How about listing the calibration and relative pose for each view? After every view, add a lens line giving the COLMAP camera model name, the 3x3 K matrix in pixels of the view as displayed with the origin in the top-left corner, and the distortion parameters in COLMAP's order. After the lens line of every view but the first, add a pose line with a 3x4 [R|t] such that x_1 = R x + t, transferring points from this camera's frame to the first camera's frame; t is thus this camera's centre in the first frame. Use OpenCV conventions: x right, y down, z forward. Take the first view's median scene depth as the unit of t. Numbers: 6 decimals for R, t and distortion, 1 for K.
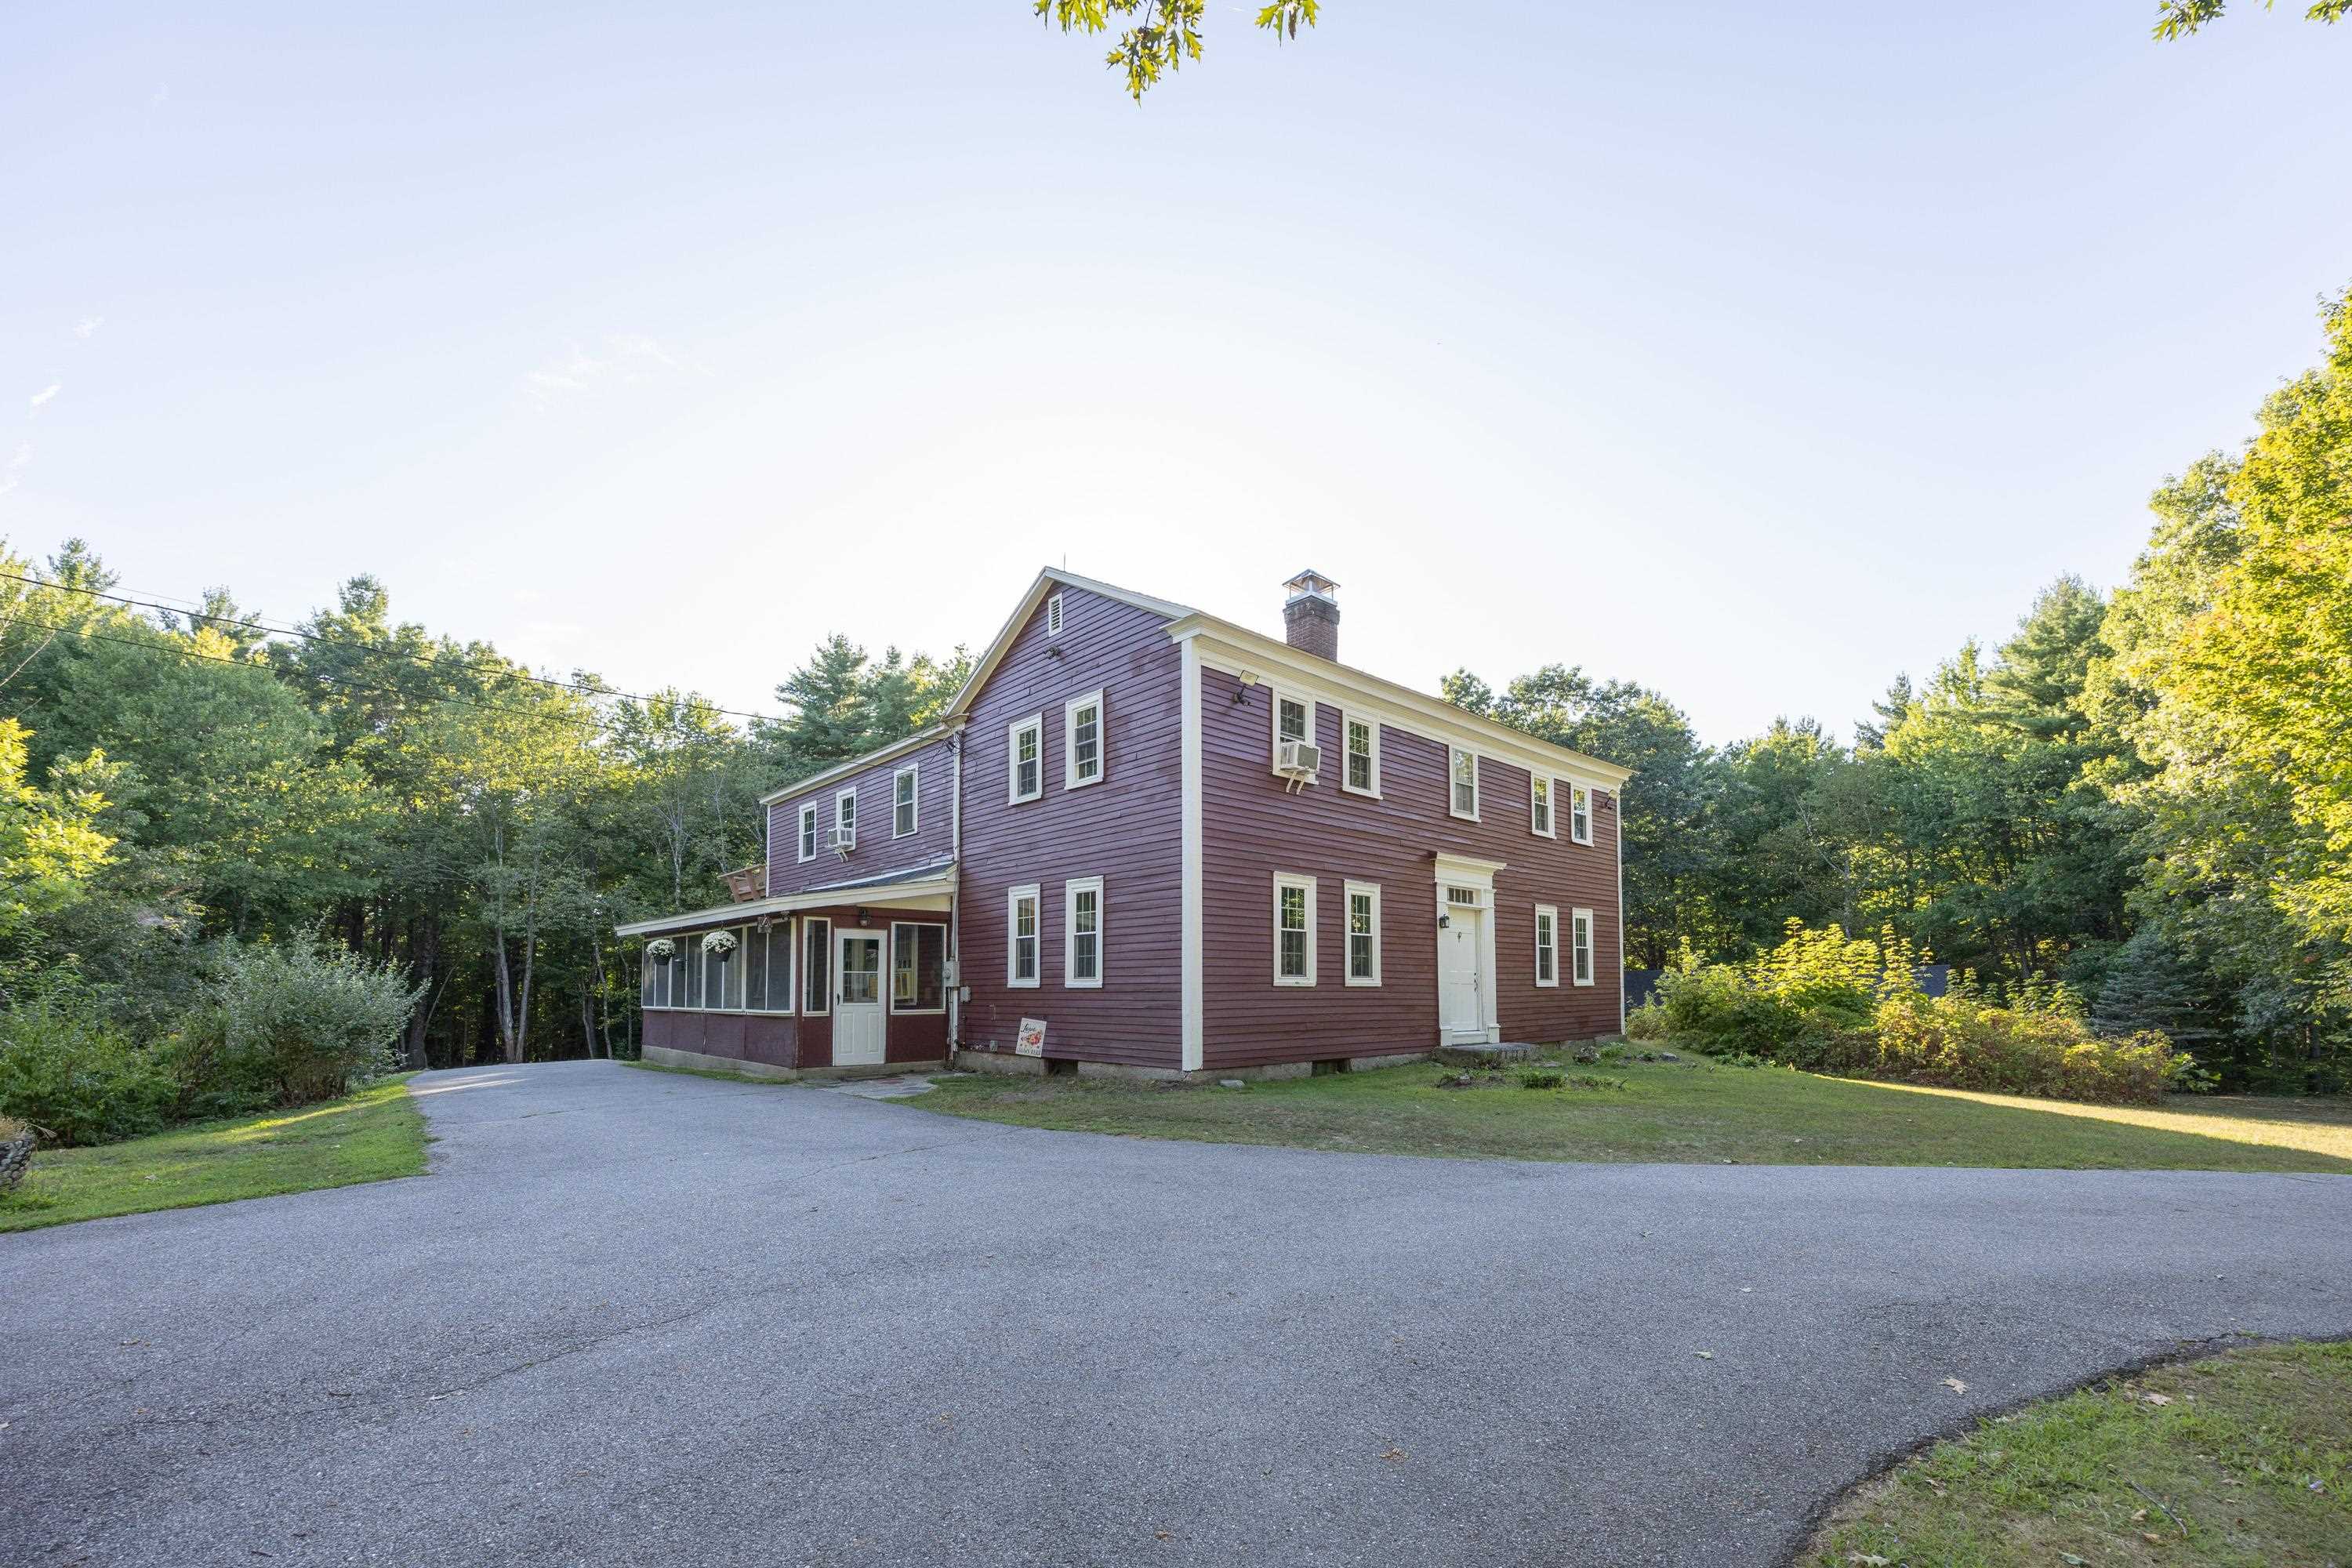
lens RADIAL K [[929.7, 0, 1184.6], [0, 929.7, 956.0], [0, 0, 1]] dist [-0.000814, -0.000084]
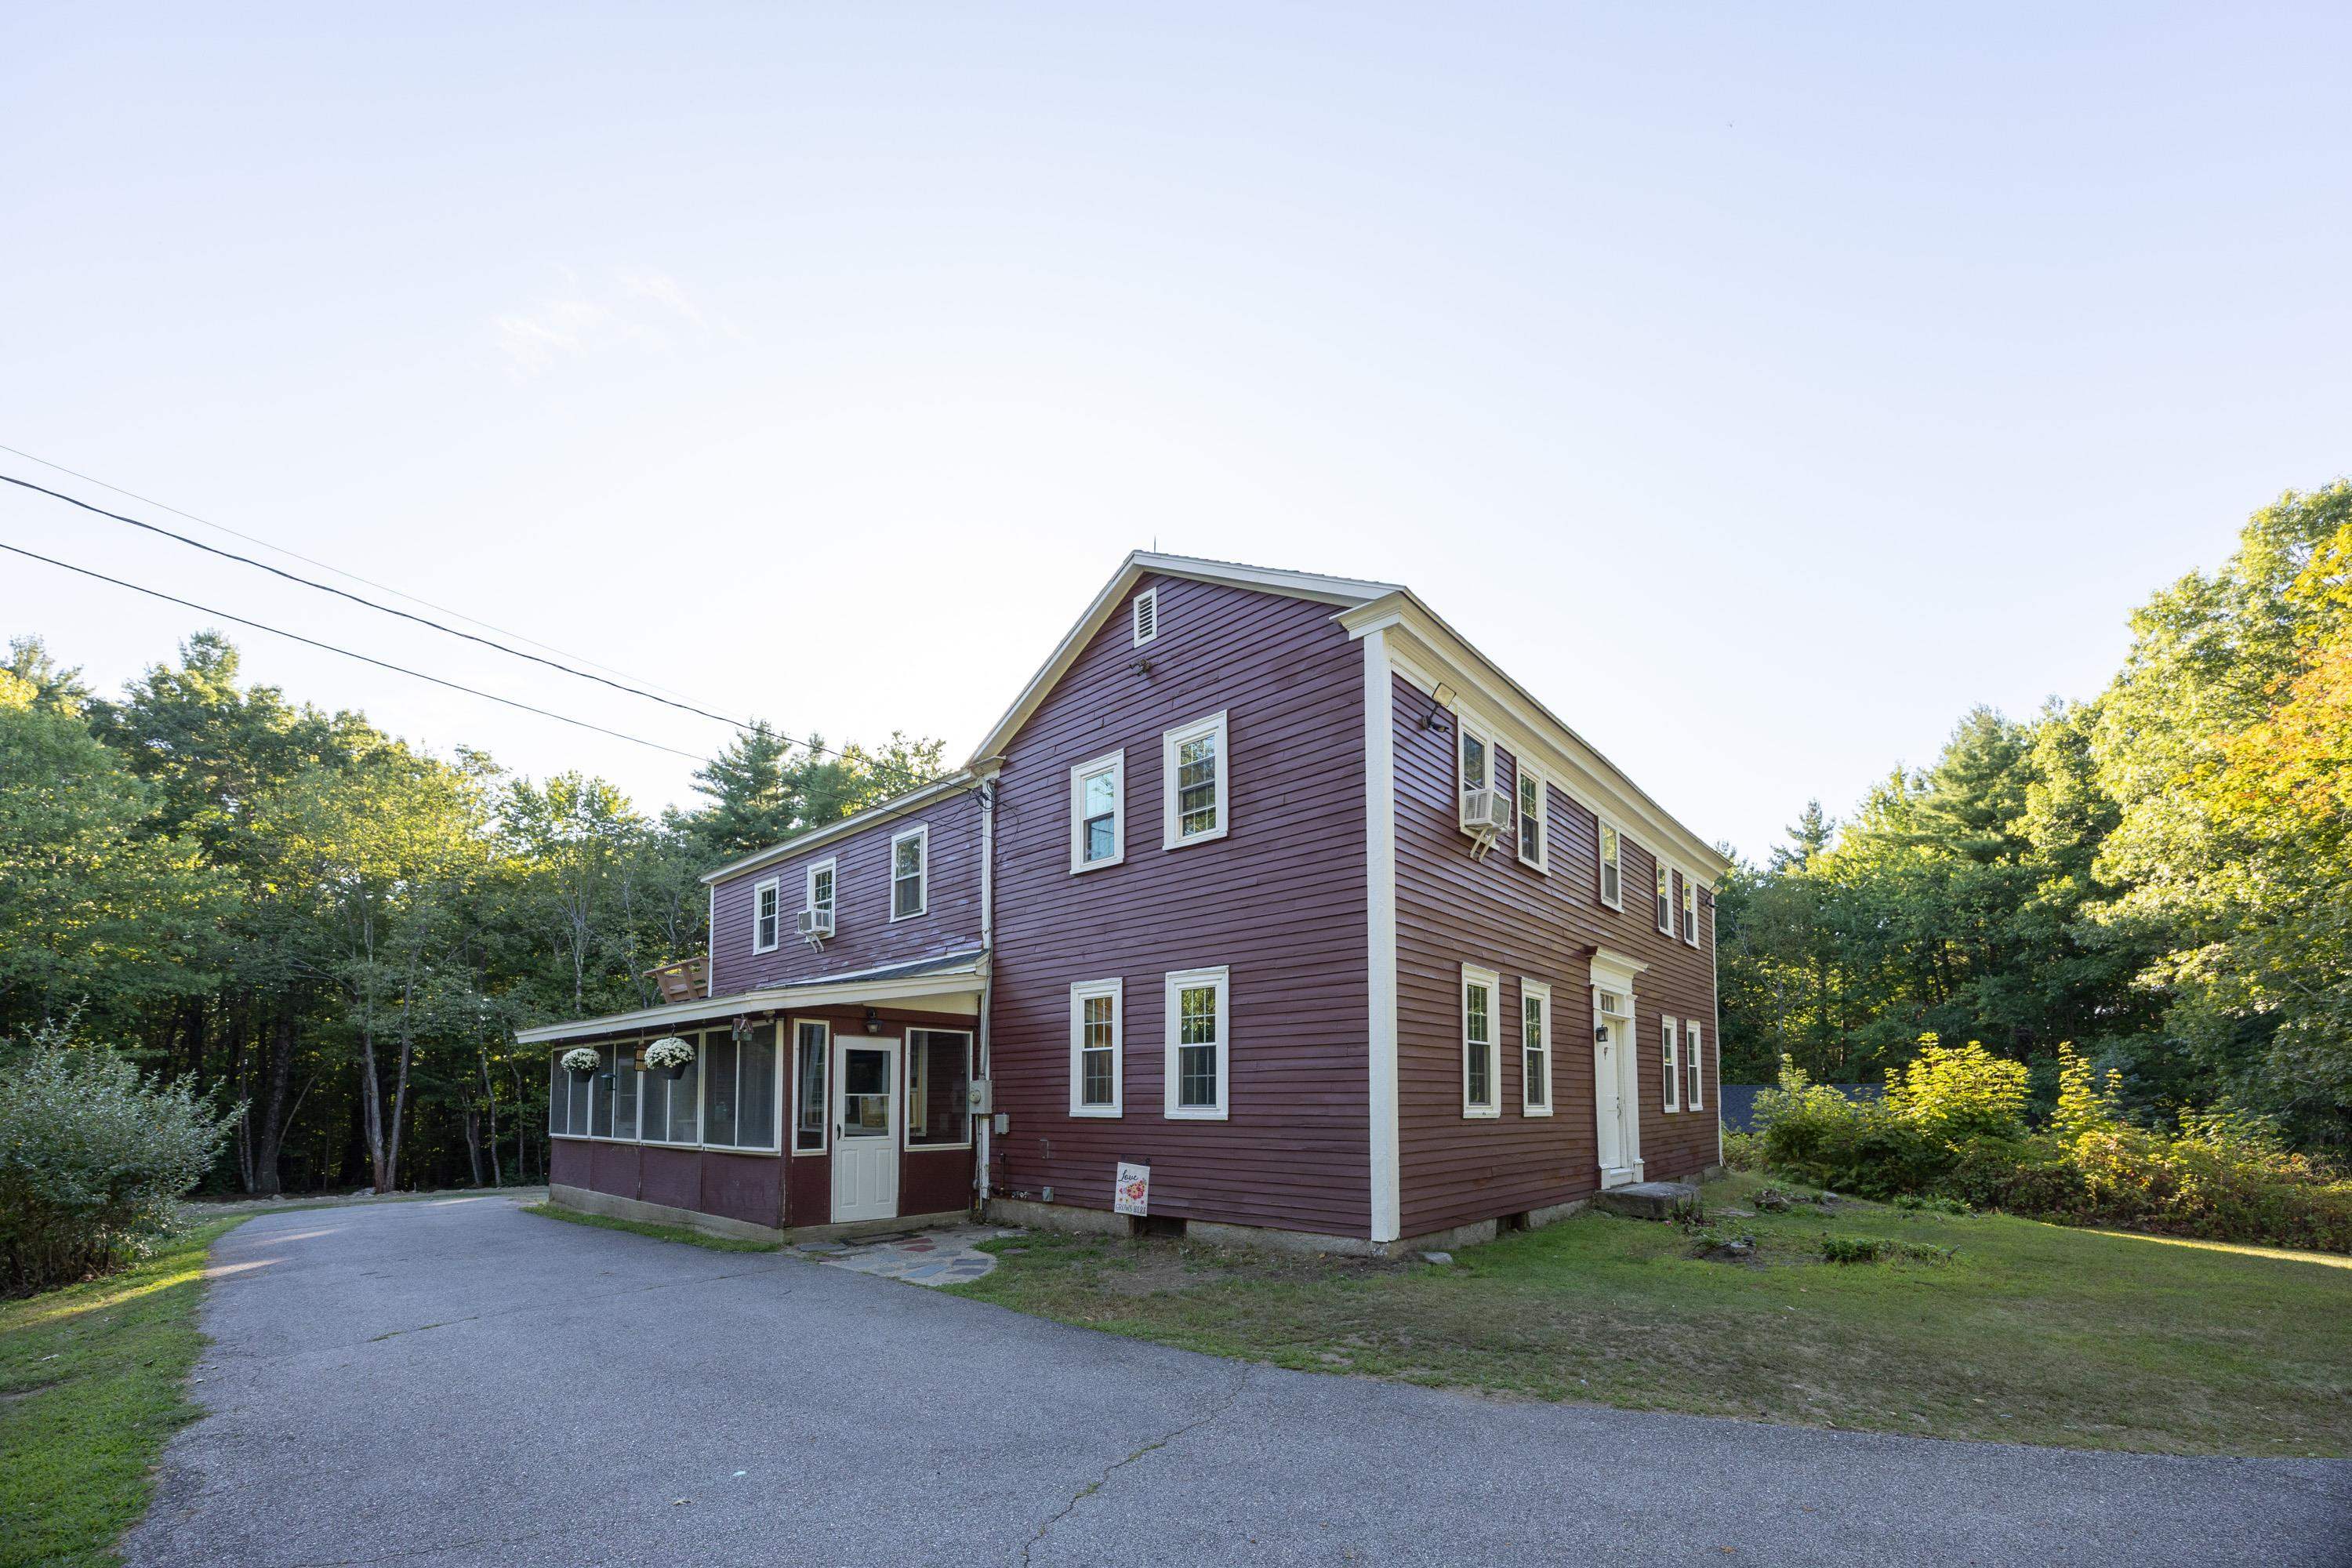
lens RADIAL K [[926.6, 0, 1164.4], [0, 926.6, 1064.1], [0, 0, 1]] dist [-0.001460, -0.000167]
pose [[0.997414, 0.006578, 0.071565, -0.125330], [-0.006221, 0.999967, -0.005222, -0.003628], [-0.071597, 0.004763, 0.997422, 0.186536]]
